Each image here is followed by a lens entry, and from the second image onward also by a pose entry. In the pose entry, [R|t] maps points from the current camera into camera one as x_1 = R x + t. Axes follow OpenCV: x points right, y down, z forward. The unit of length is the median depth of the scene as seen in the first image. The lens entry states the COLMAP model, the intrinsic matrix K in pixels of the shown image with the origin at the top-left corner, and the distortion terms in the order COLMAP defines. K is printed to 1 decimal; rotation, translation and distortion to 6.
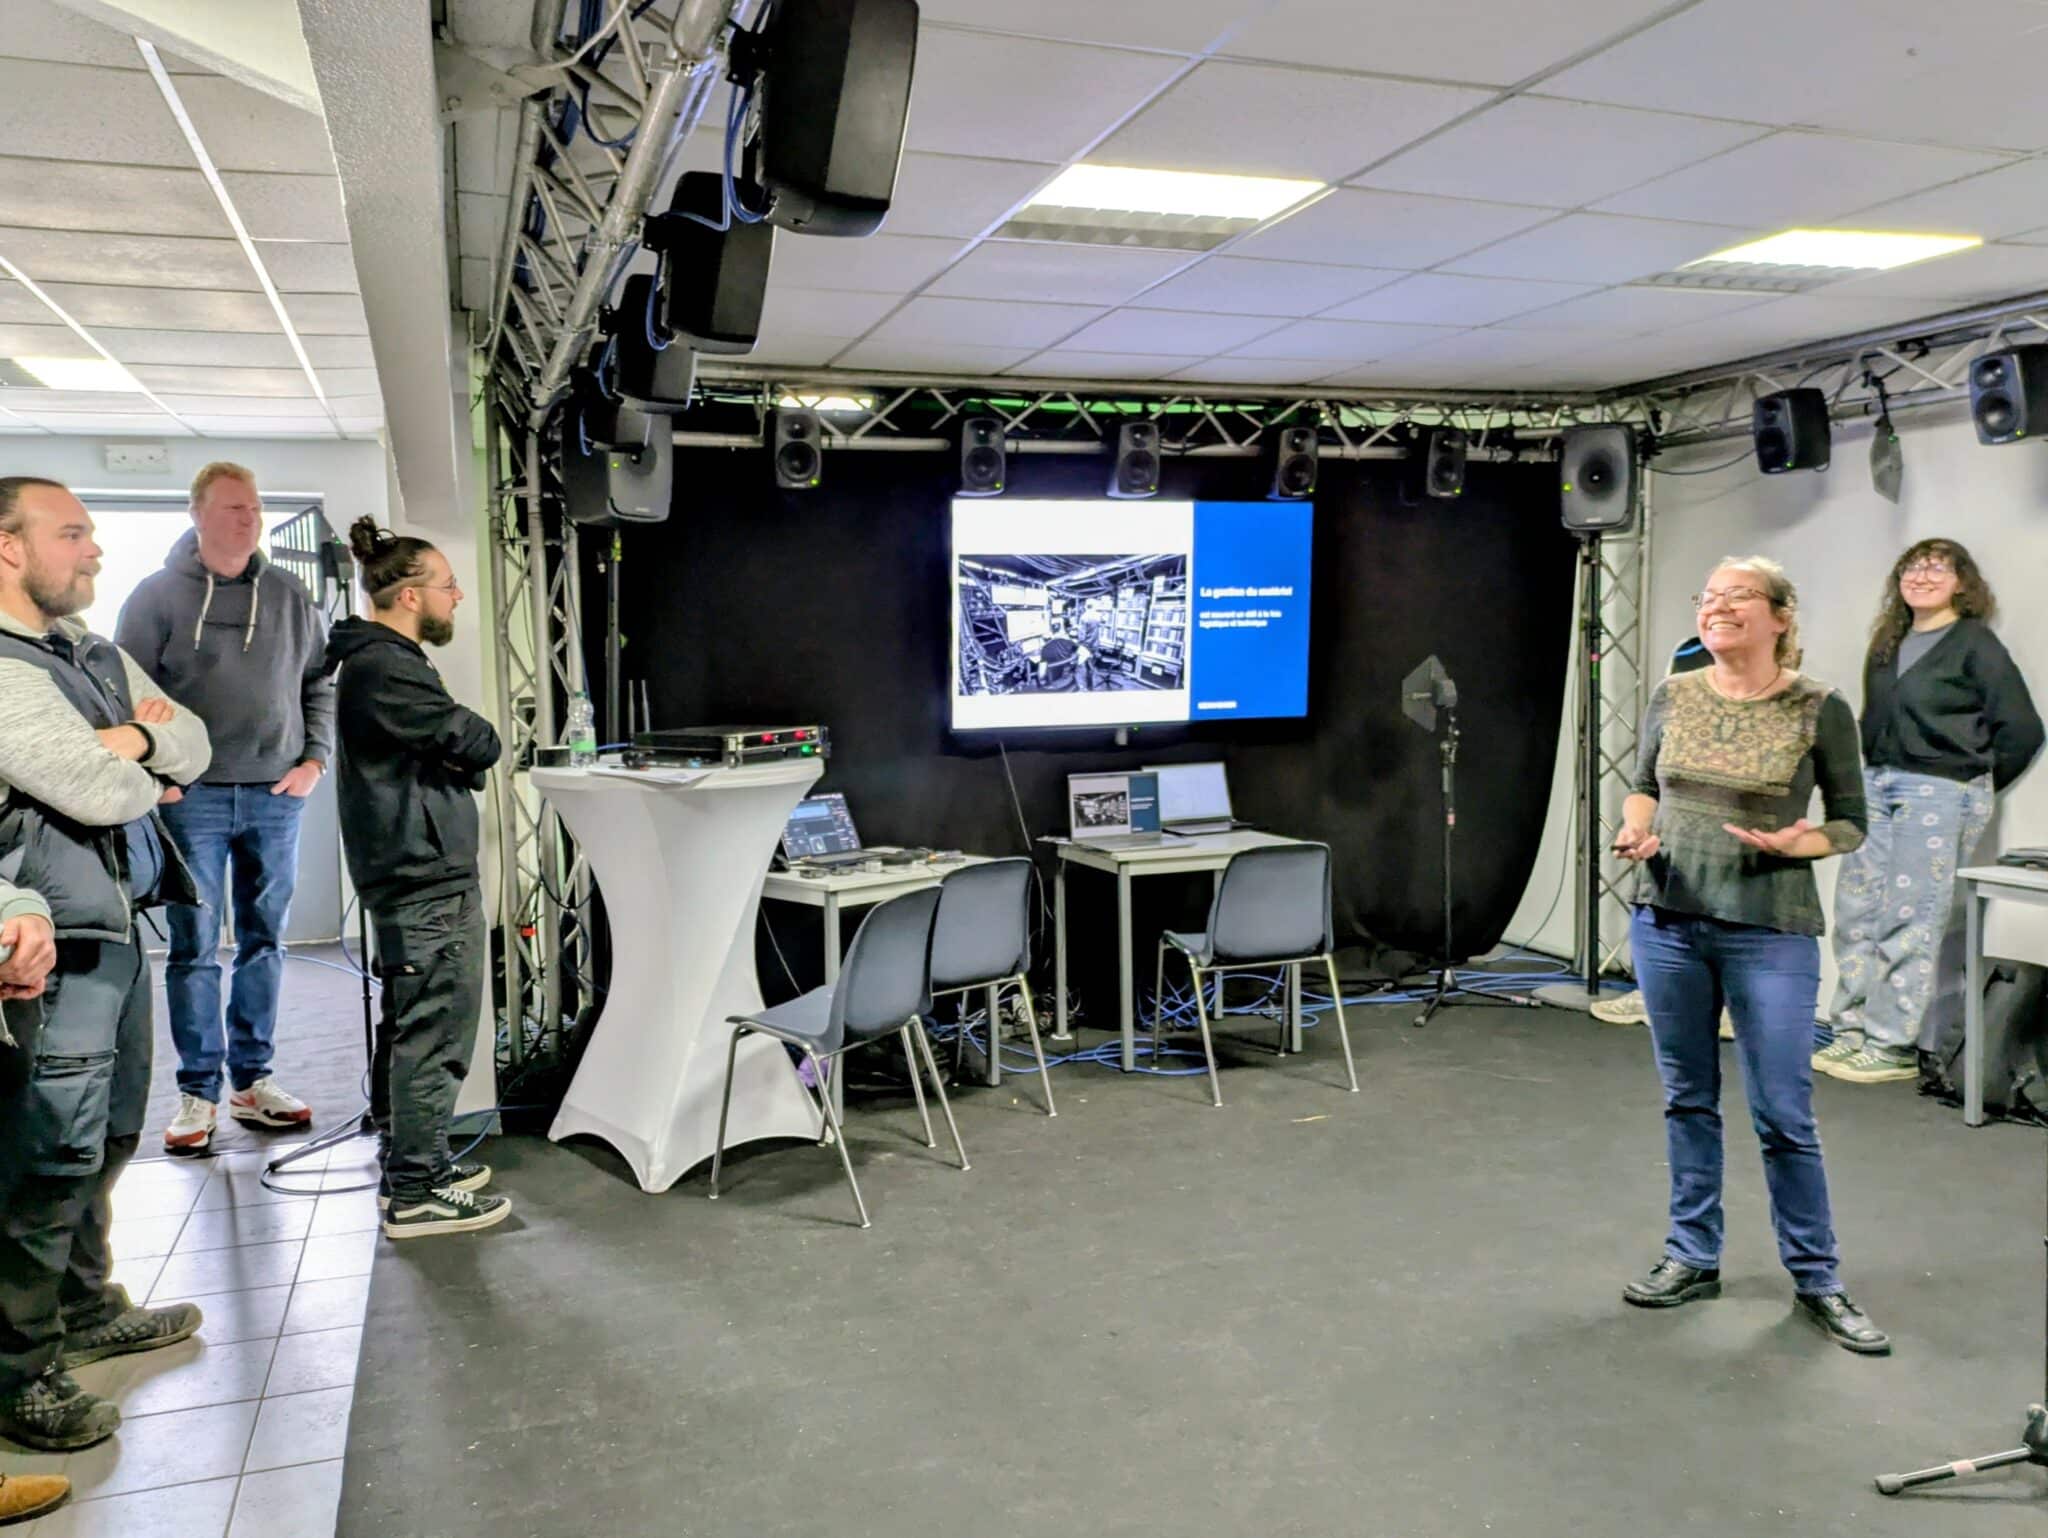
lens RADIAL K [[1608.3, 0, 993.4], [0, 1608.3, 759.3], [0, 0, 1]] dist [0.012995, -0.007621]
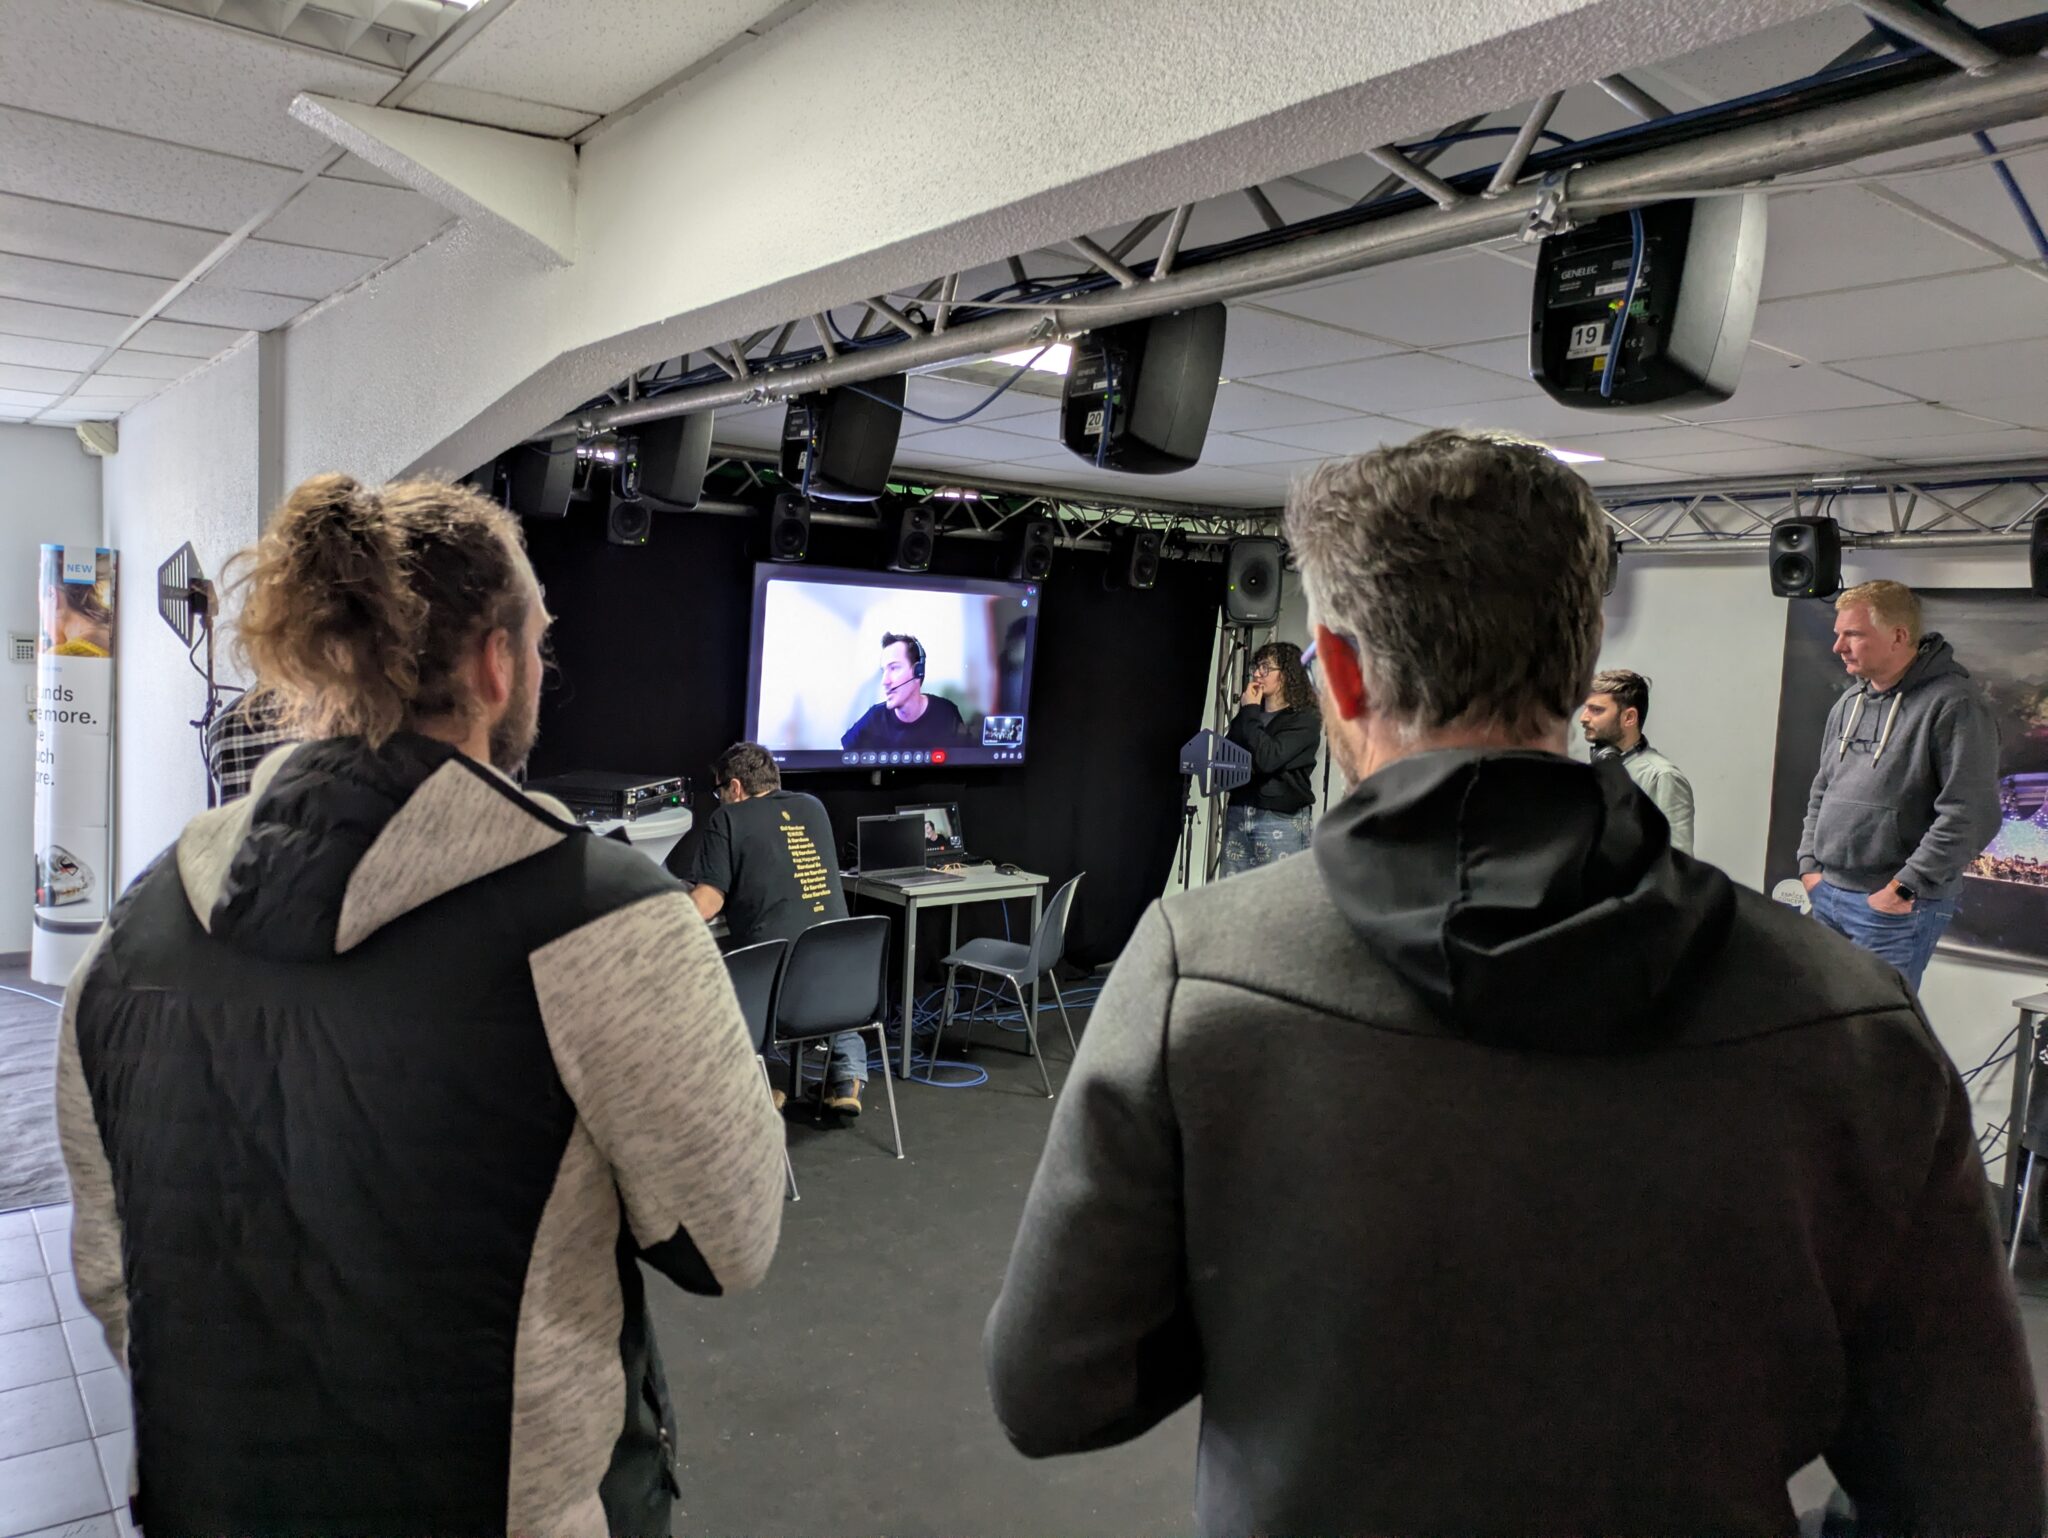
lens RADIAL K [[1484.7, 0, 1015.7], [0, 1484.7, 748.2], [0, 0, 1]] dist [0.036890, -0.017505]
pose [[0.940313, 0.037289, 0.338261, -0.185827], [-0.037671, 0.999275, -0.005436, -0.033683], [-0.338219, -0.007631, 0.941036, -0.017199]]
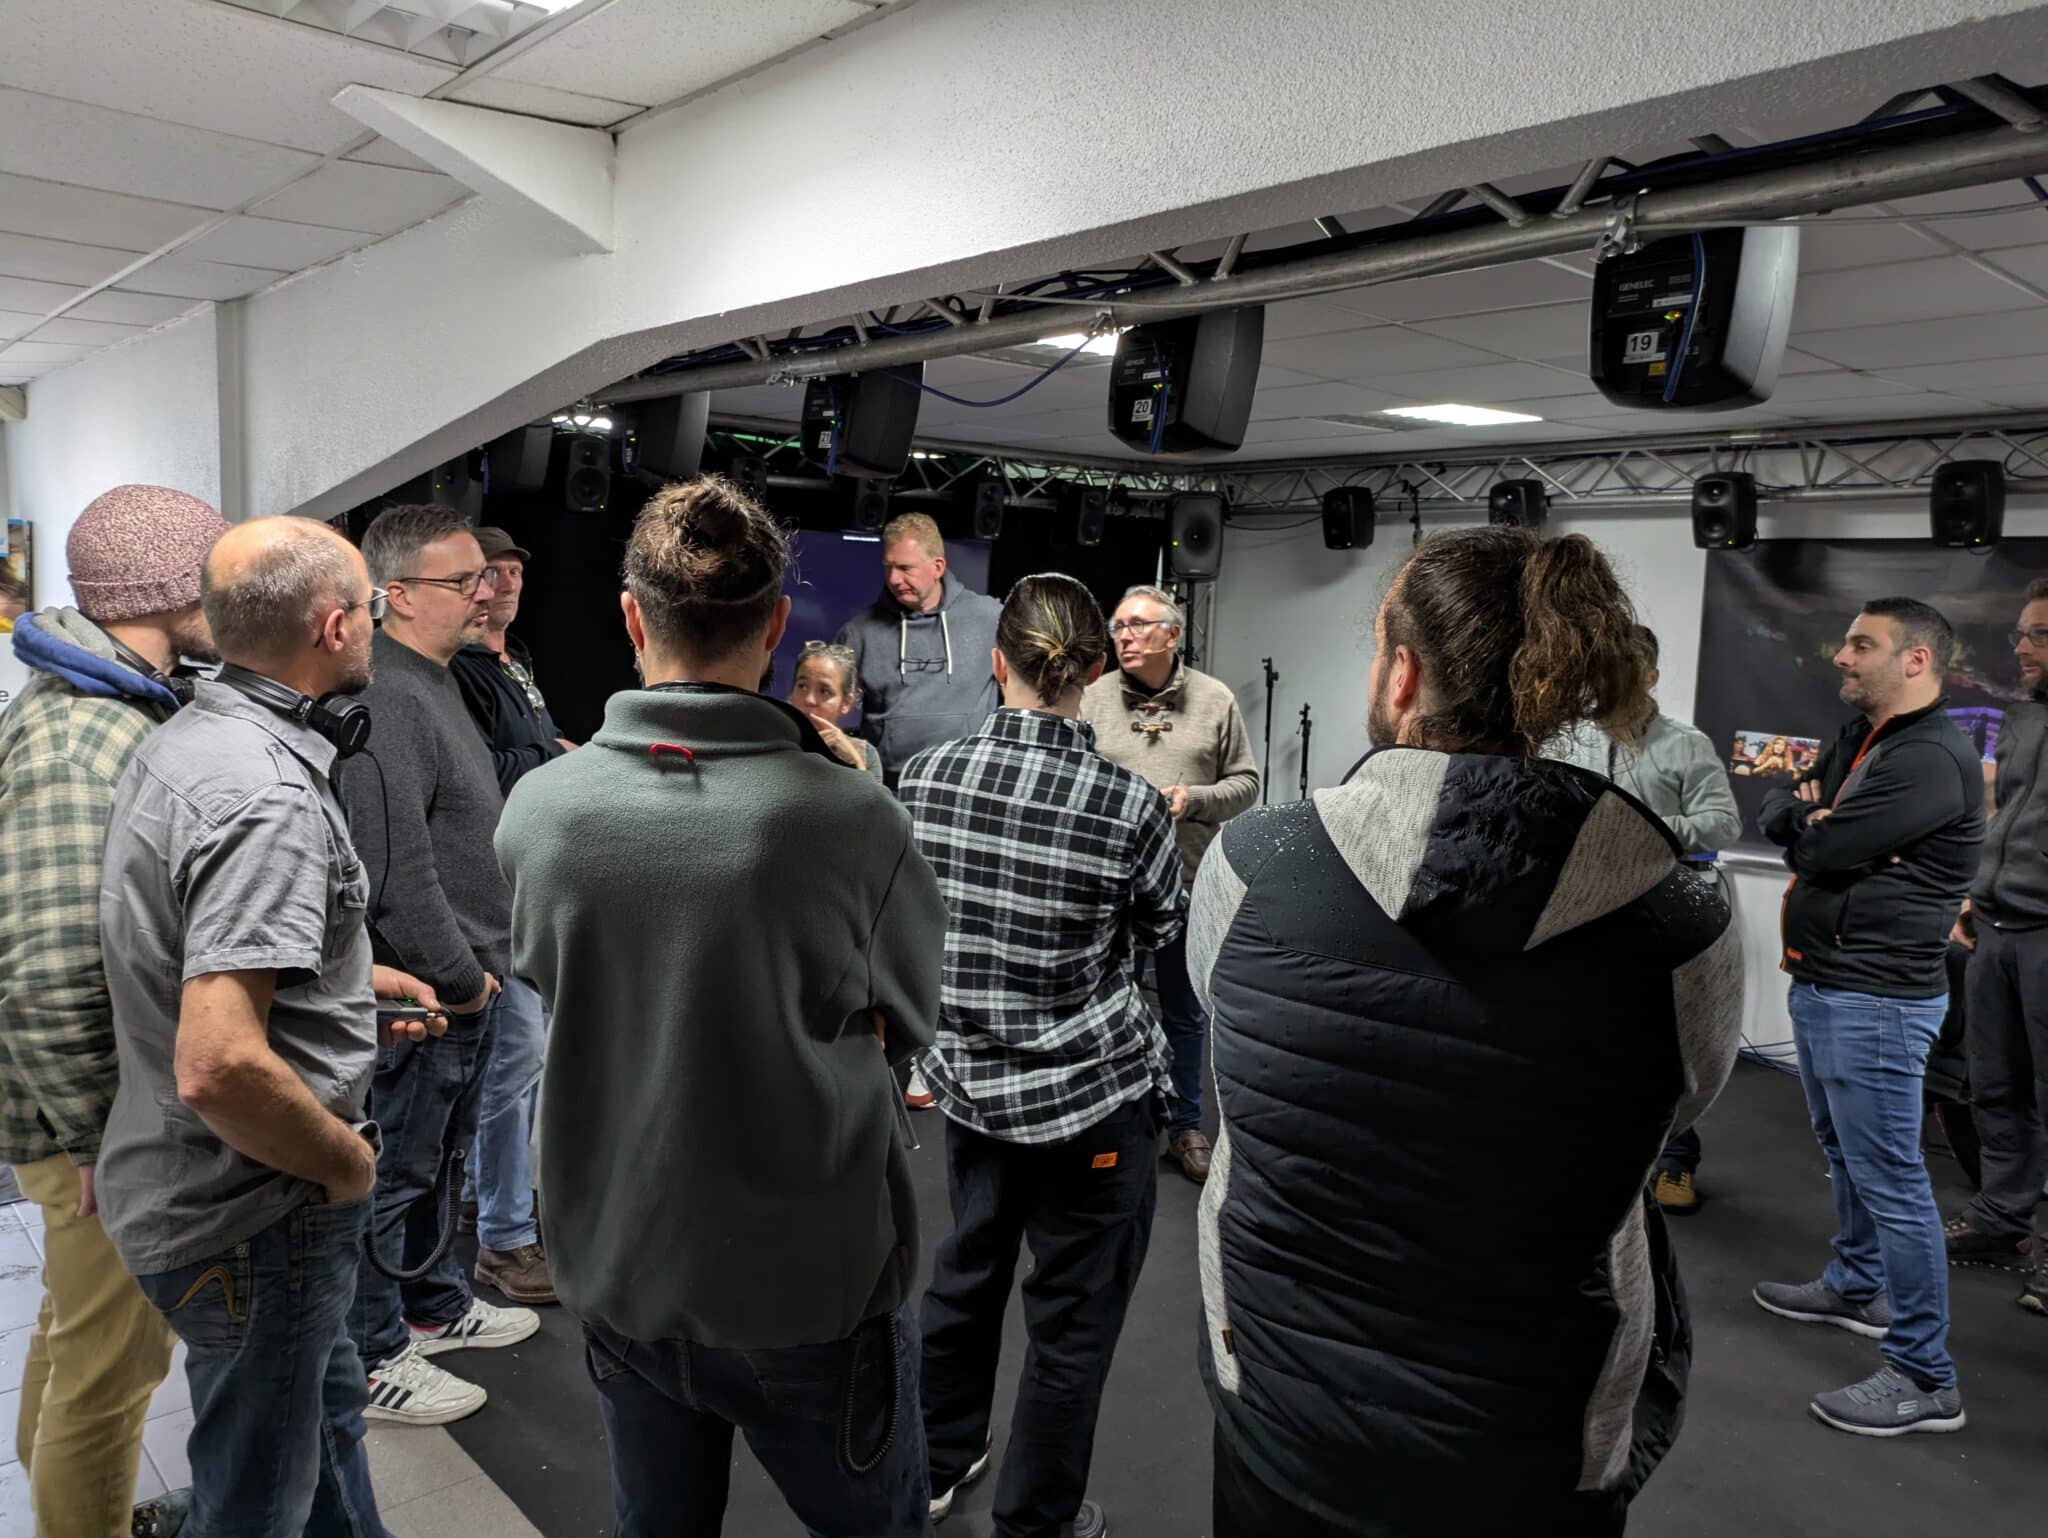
lens RADIAL K [[1484.7, 0, 1035.6], [0, 1484.7, 742.0], [0, 0, 1]] dist [0.036890, -0.017505]
pose [[0.910472, 0.003763, 0.413553, -0.230568], [-0.014963, 0.999604, 0.023848, -0.039774], [-0.413300, -0.027901, 0.910168, -0.019204]]
